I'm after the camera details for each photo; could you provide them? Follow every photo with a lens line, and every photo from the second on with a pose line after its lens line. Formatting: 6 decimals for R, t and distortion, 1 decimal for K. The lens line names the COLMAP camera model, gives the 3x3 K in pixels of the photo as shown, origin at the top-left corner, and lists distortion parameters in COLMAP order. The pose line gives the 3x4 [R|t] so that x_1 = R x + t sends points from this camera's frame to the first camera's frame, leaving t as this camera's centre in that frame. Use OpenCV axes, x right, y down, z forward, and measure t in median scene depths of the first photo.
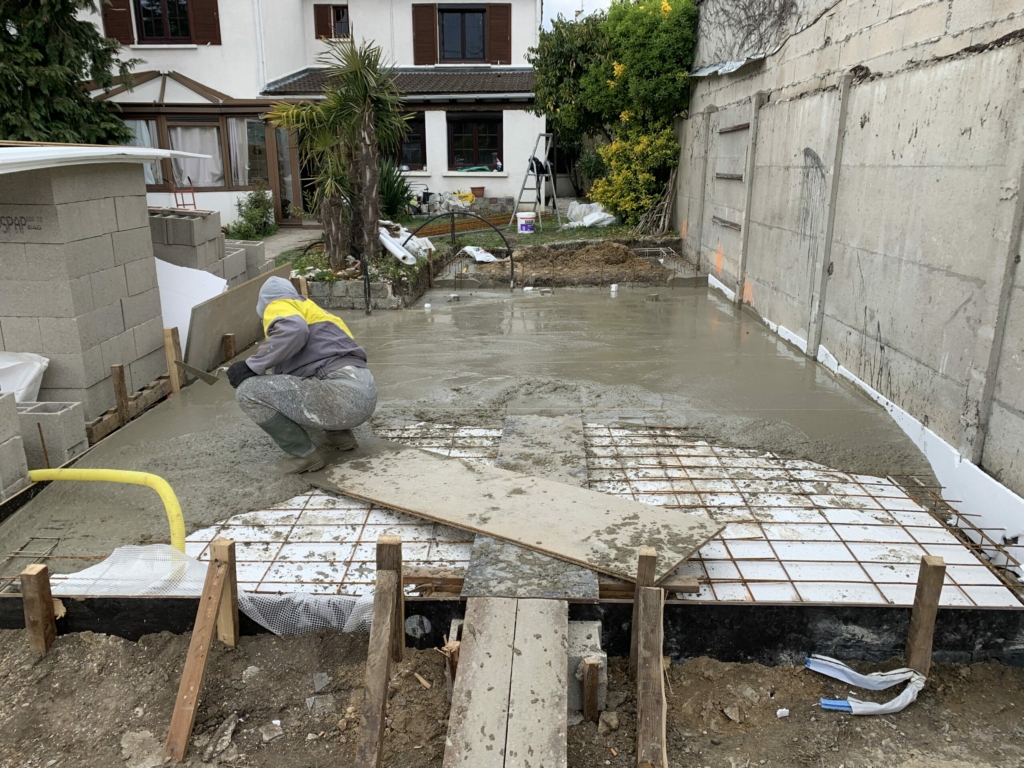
lens RADIAL K [[770.9, 0, 515.8], [0, 770.9, 379.3], [0, 0, 1]] dist [0.030915, -0.033045]
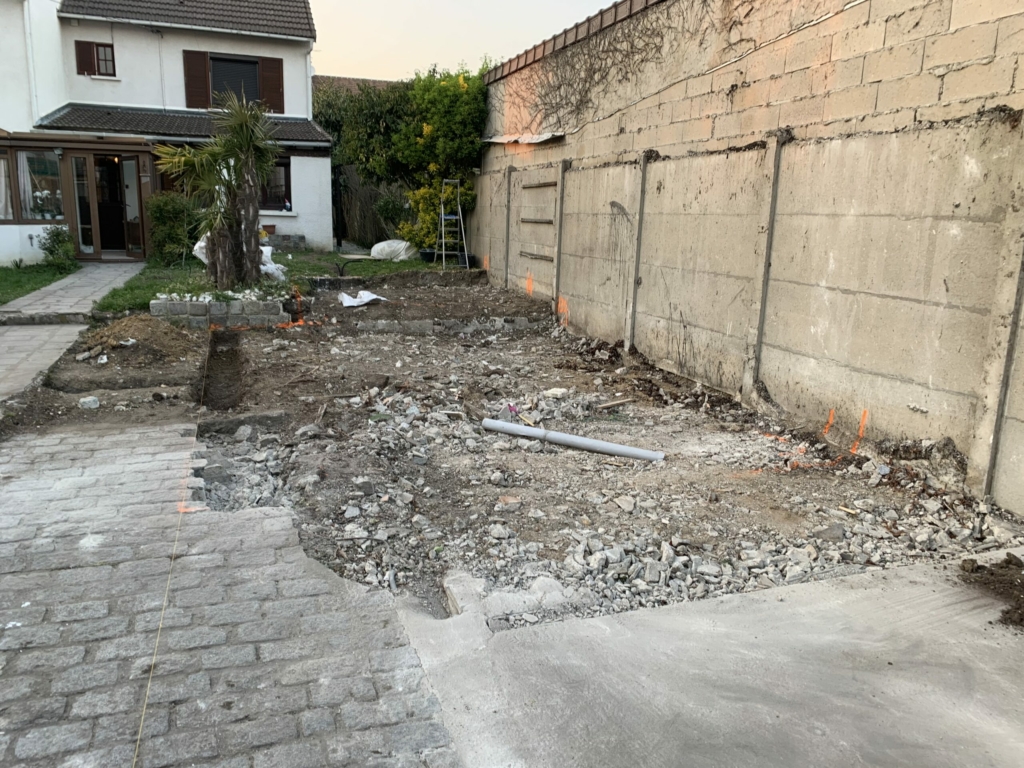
lens RADIAL K [[770.9, 0, 494.4], [0, 770.9, 379.7], [0, 0, 1]] dist [0.030915, -0.033045]
pose [[0.945637, -0.042896, 0.322382, -0.246404], [0.060657, 0.997133, -0.045247, 0.068860], [-0.319517, 0.062342, 0.945528, -0.219183]]
